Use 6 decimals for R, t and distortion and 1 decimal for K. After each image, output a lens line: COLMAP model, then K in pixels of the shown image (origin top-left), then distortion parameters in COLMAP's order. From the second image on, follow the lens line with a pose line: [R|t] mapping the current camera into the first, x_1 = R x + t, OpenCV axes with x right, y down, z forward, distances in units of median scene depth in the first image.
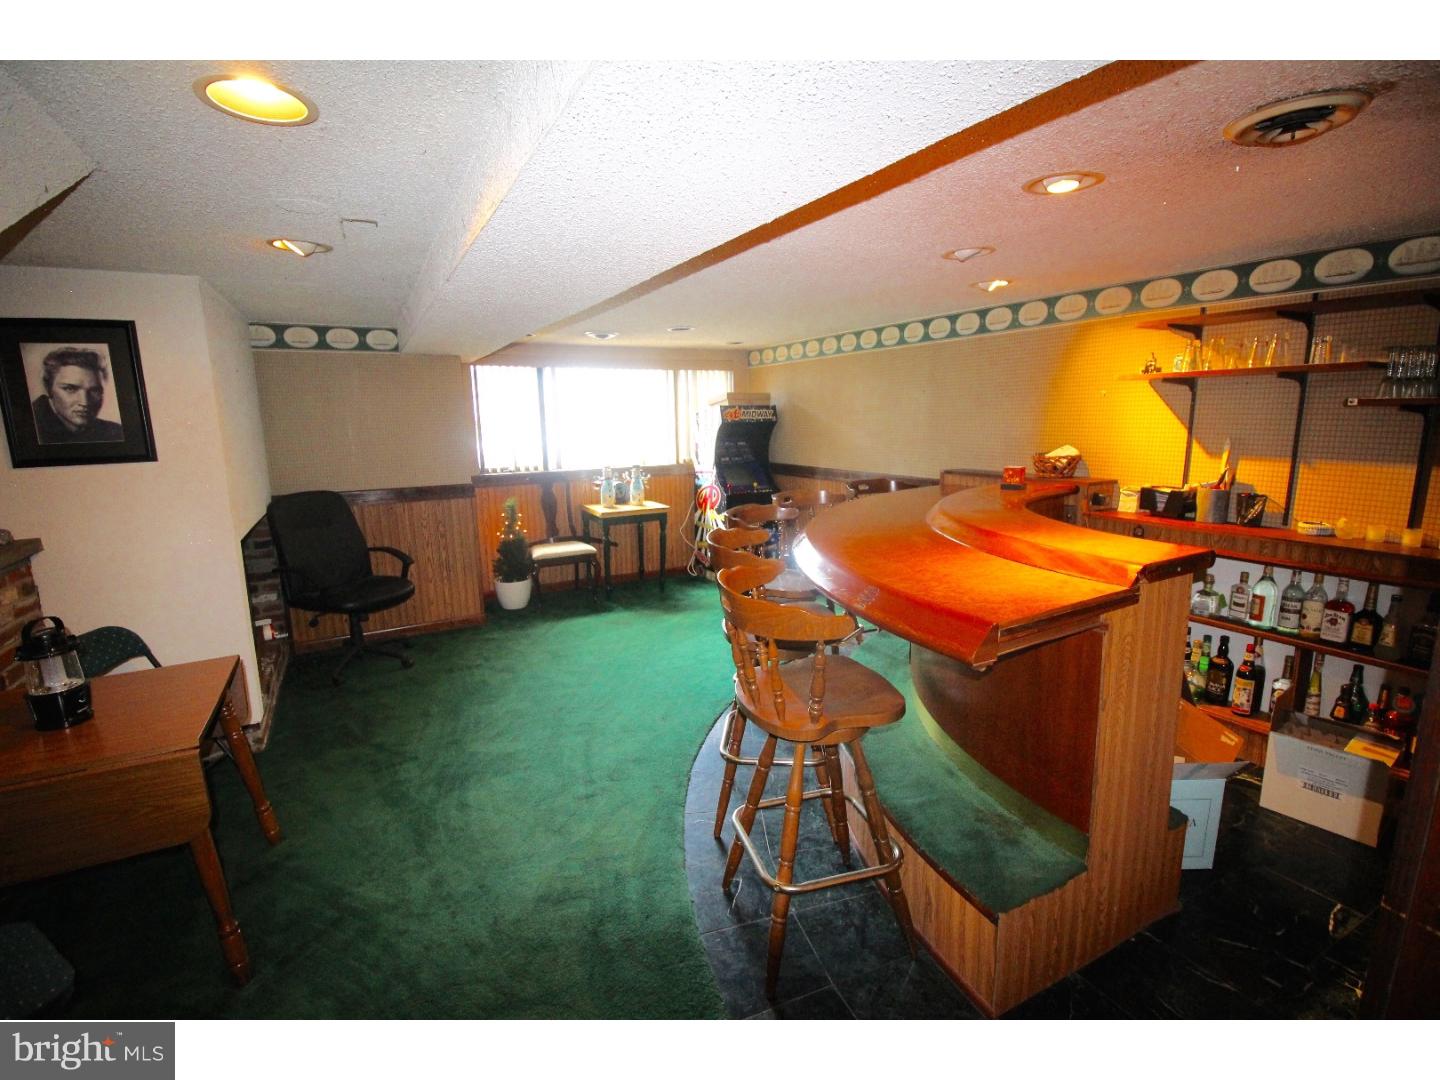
lens RADIAL K [[672.1, 0, 714.0], [0, 672.1, 537.1], [0, 0, 1]] dist [-0.002664, -0.011796]
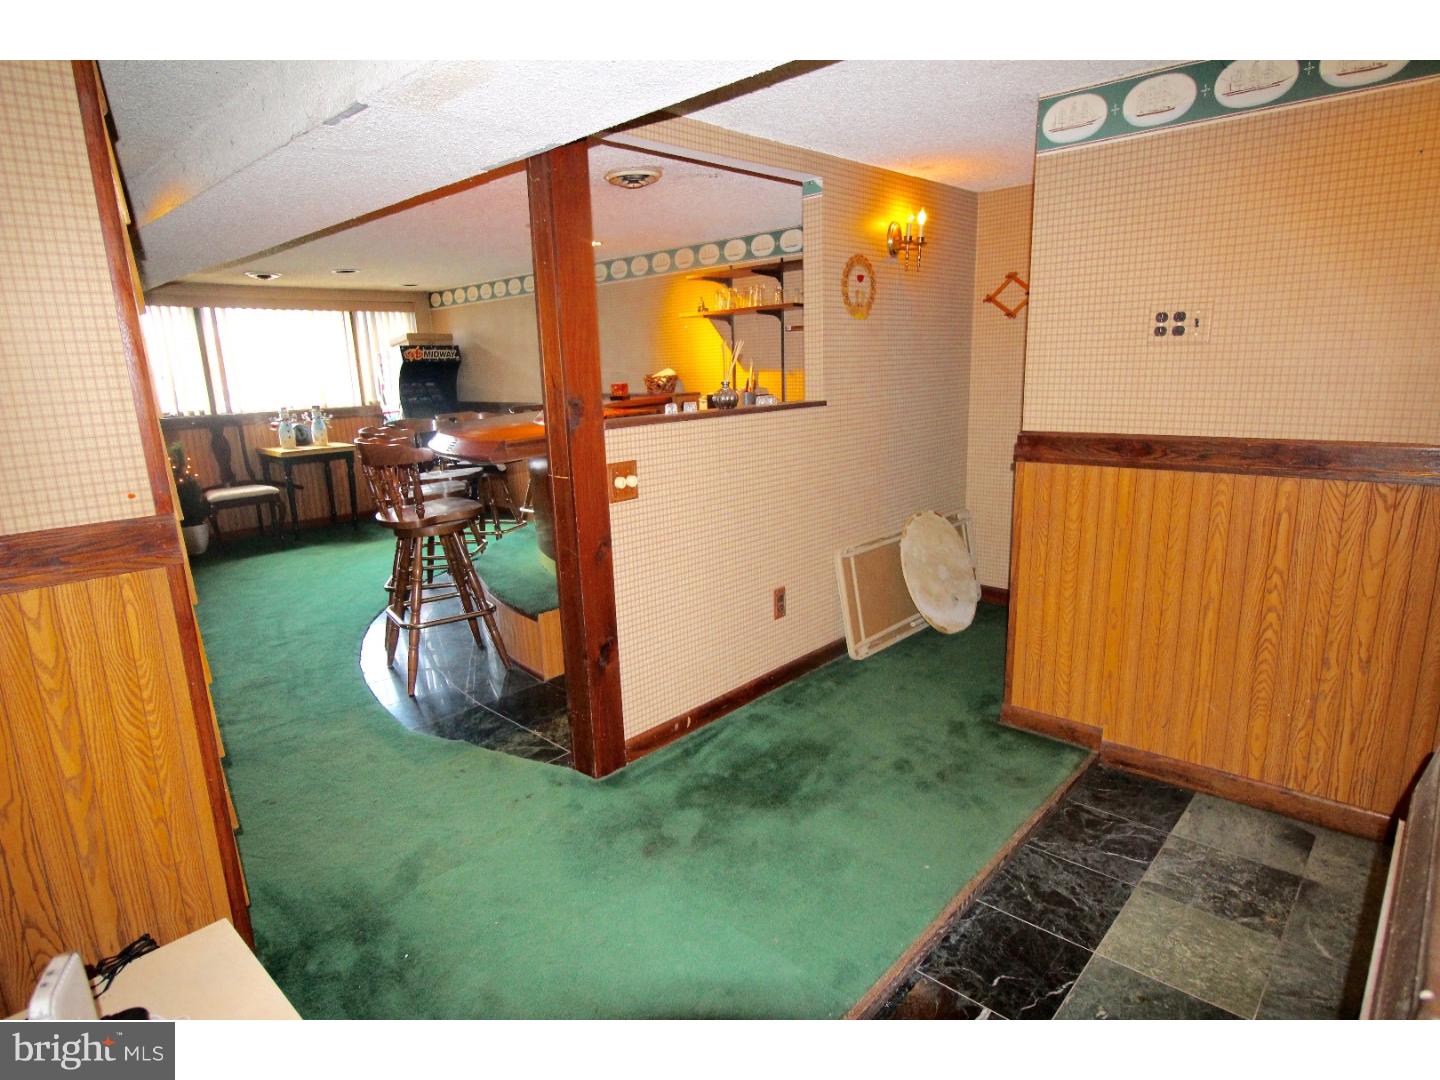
lens RADIAL K [[795.2, 0, 720.0], [0, 795.2, 540.0], [0, 0, 1]] dist [-0.002735, -0.000538]
pose [[0.946201, -0.083513, 0.312618, 0.070011], [0.074413, 0.996386, 0.040949, 0.091765], [-0.314908, -0.015483, 0.948996, -0.331620]]
